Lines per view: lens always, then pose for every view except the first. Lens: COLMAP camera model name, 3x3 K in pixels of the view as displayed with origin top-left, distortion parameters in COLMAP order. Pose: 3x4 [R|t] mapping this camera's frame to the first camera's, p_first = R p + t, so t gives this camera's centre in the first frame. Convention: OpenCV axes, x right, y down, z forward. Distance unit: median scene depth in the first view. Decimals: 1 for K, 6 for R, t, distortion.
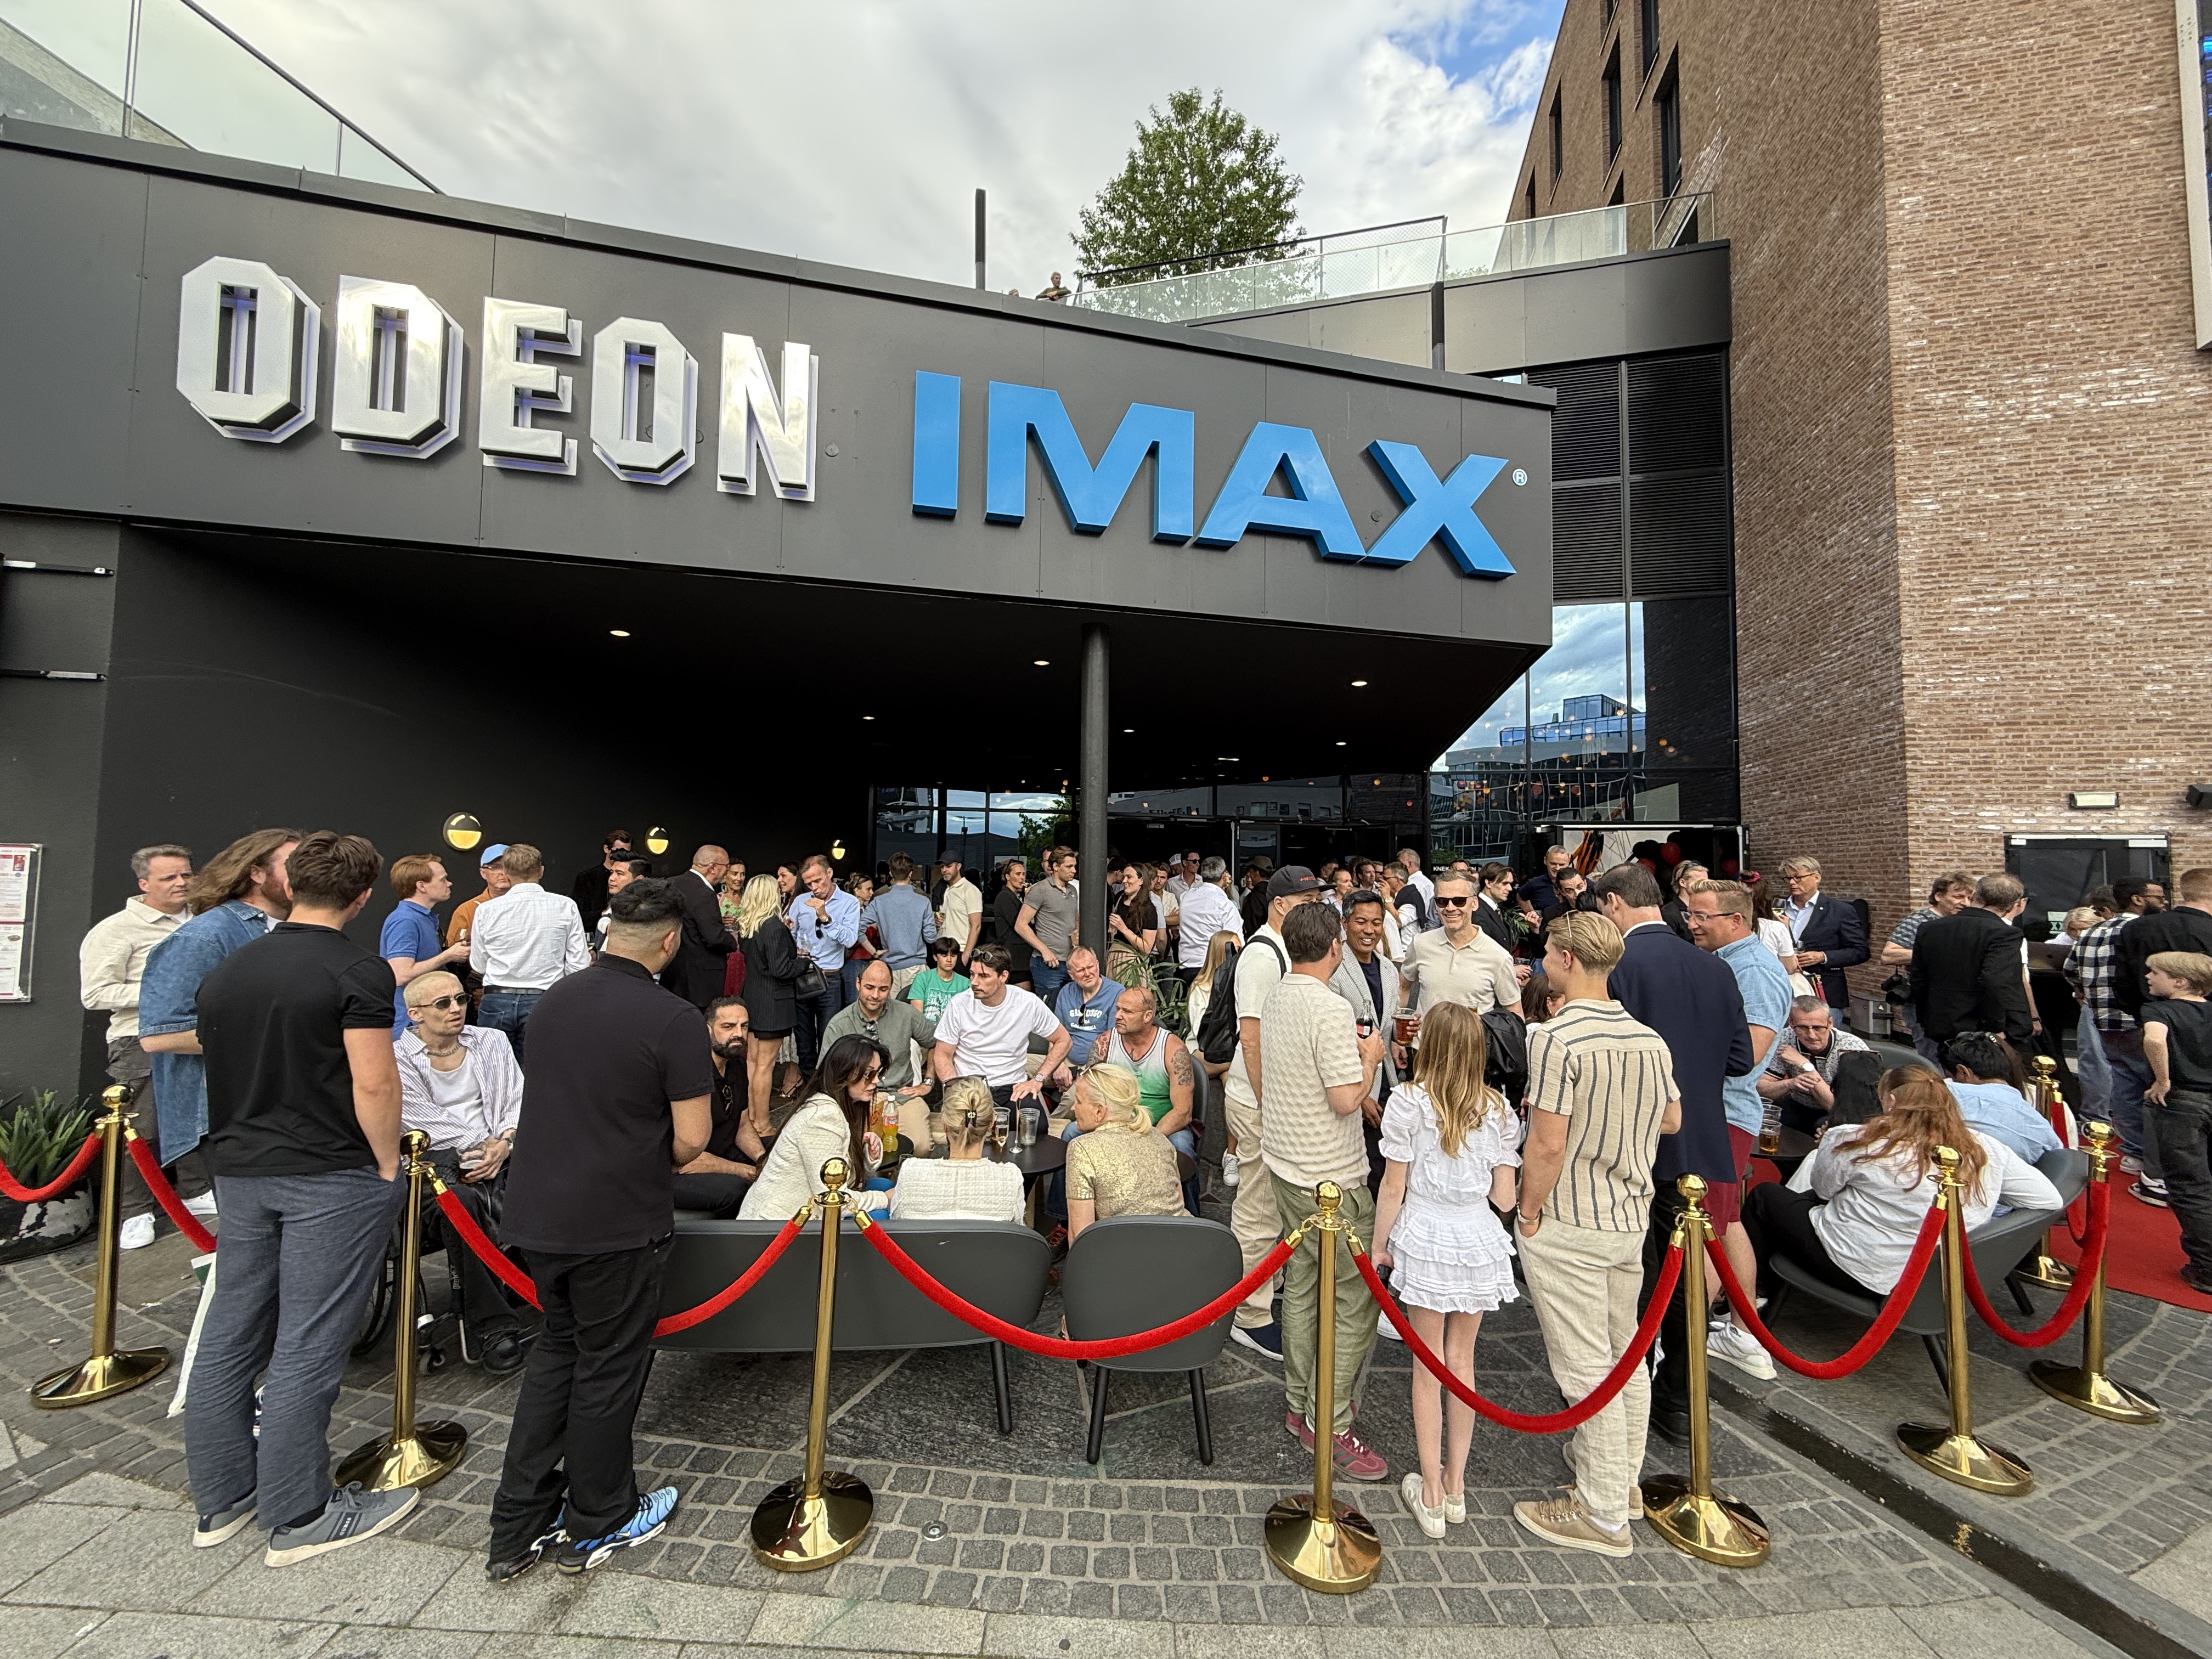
lens RADIAL K [[870.7, 0, 1097.5], [0, 870.7, 827.0], [0, 0, 1]] dist [-0.001962, 0.000354]
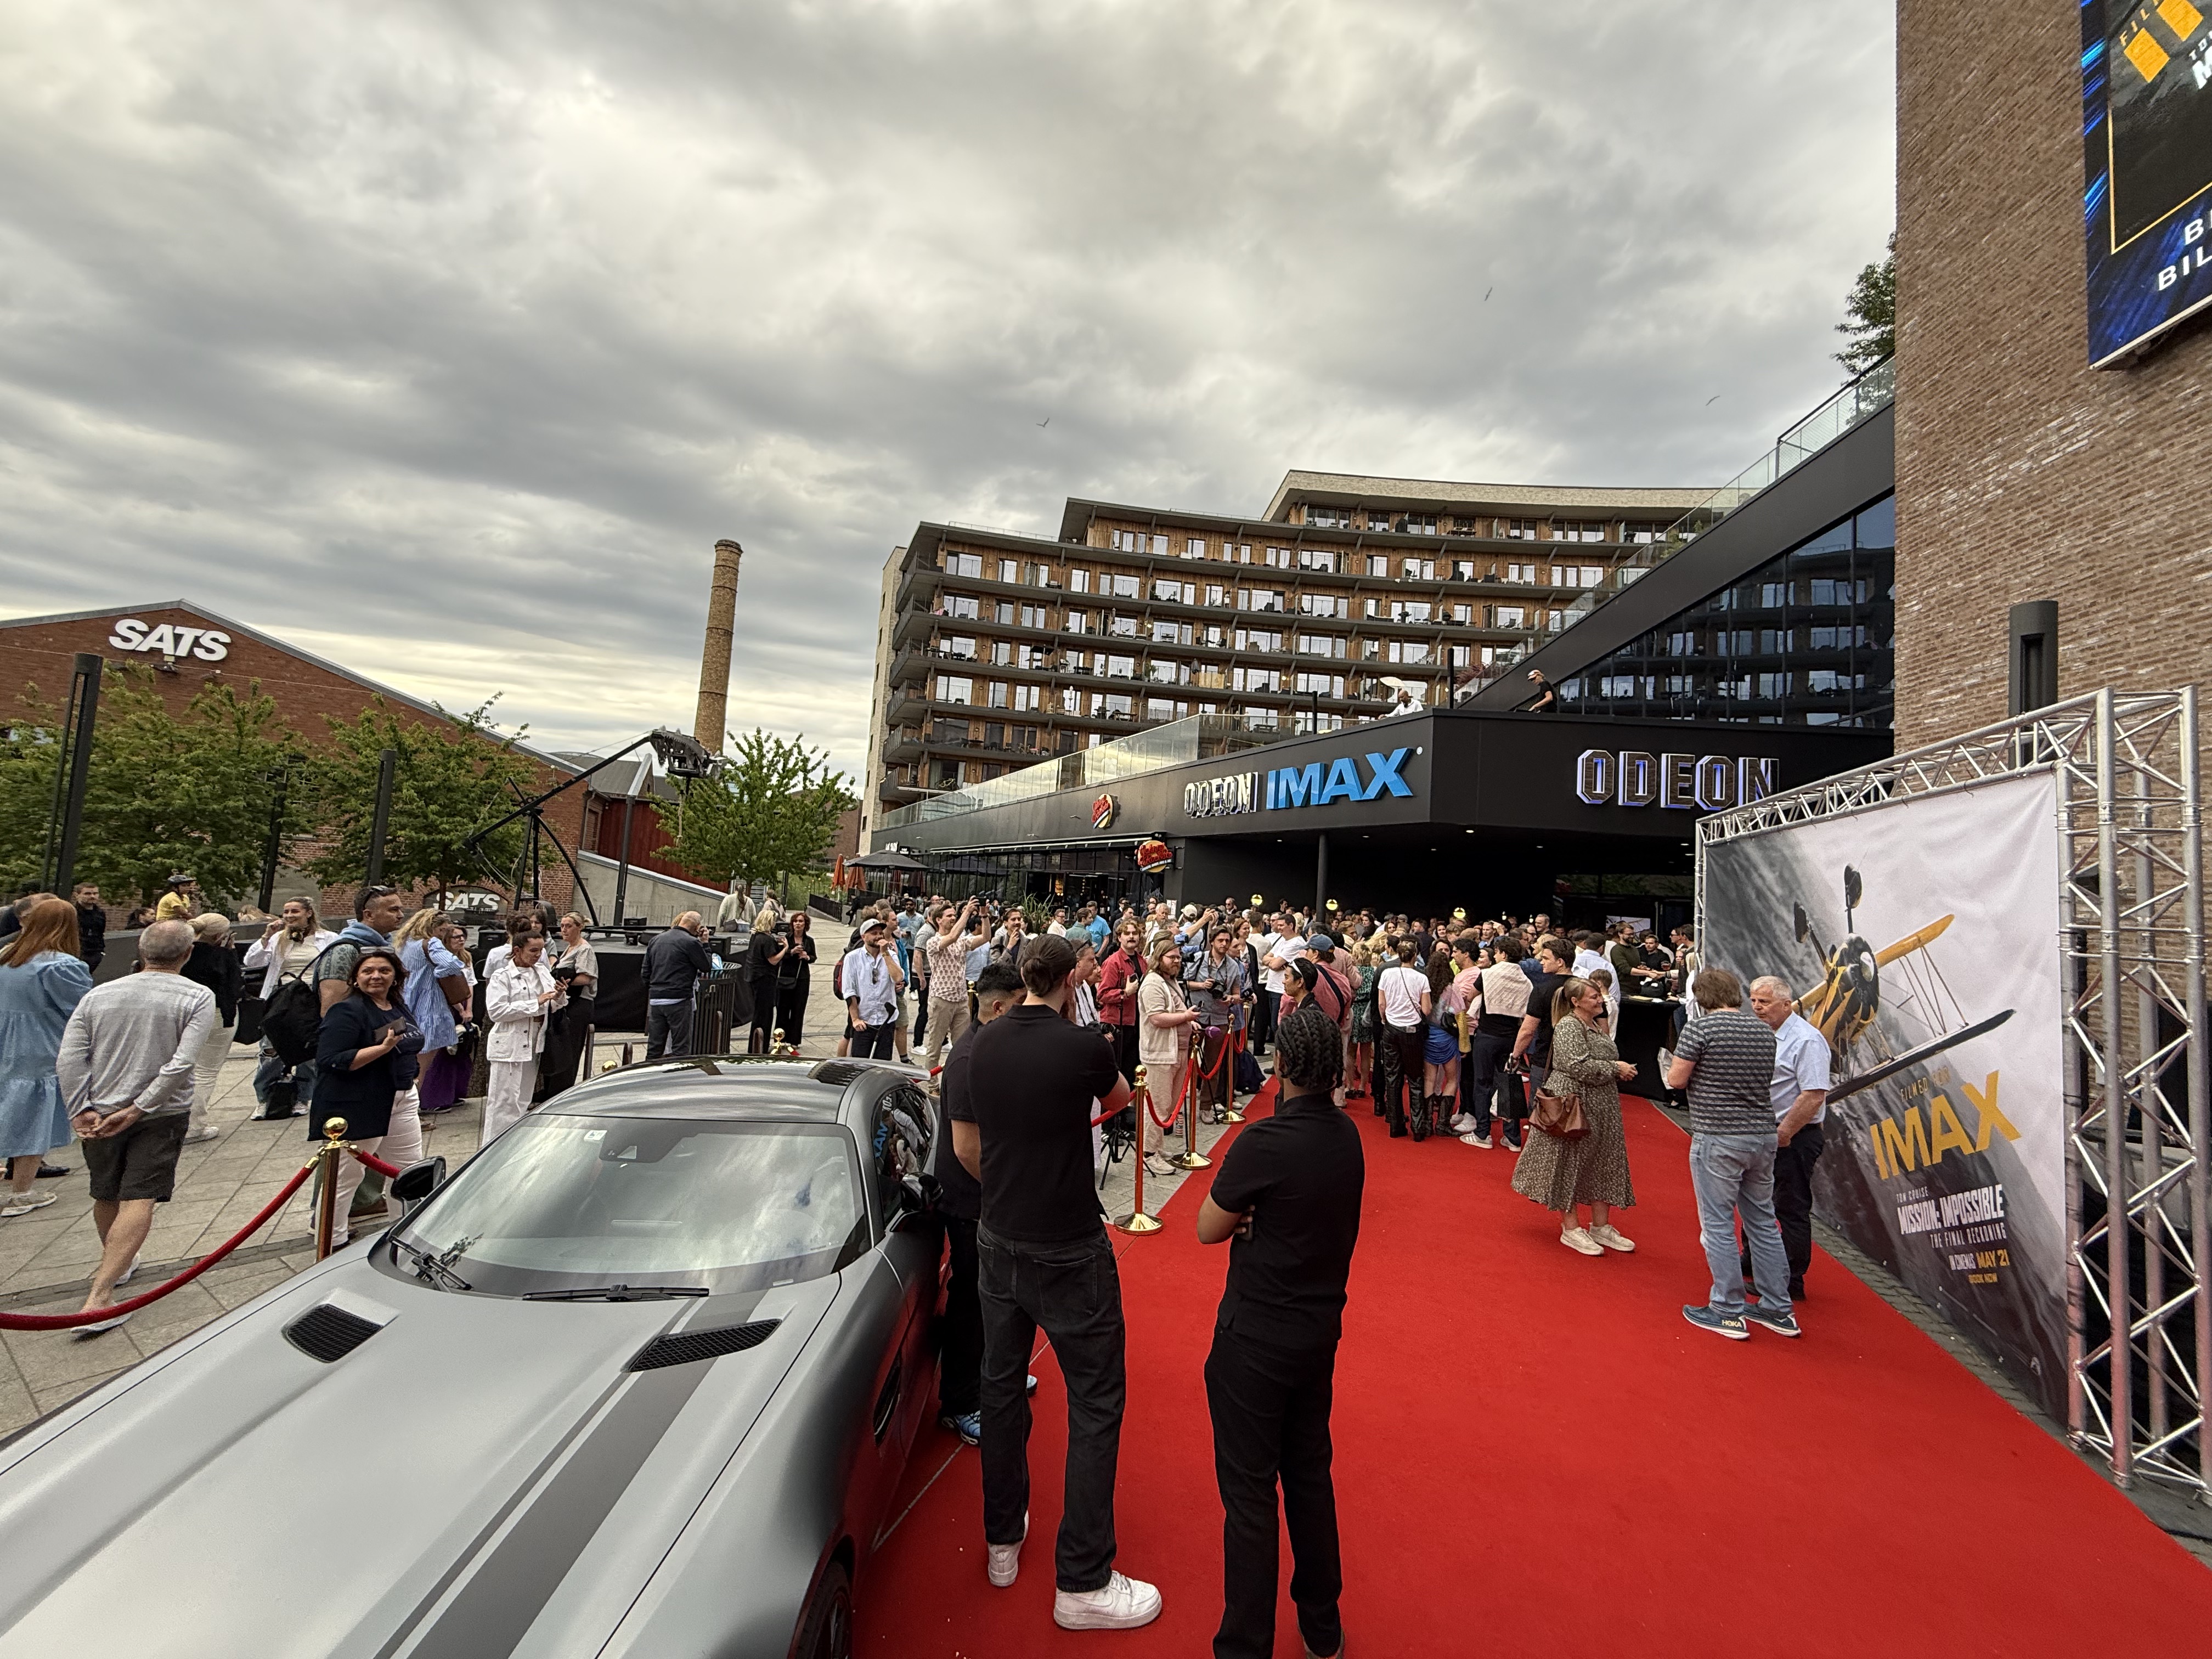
lens RADIAL K [[870.7, 0, 1097.5], [0, 870.7, 827.0], [0, 0, 1]] dist [-0.001962, 0.000354]
pose [[0.160217, -0.077448, -0.984039, 1.880638], [-0.013926, 0.996641, -0.080708, -0.003431], [0.986984, 0.026635, 0.158600, -0.148545]]
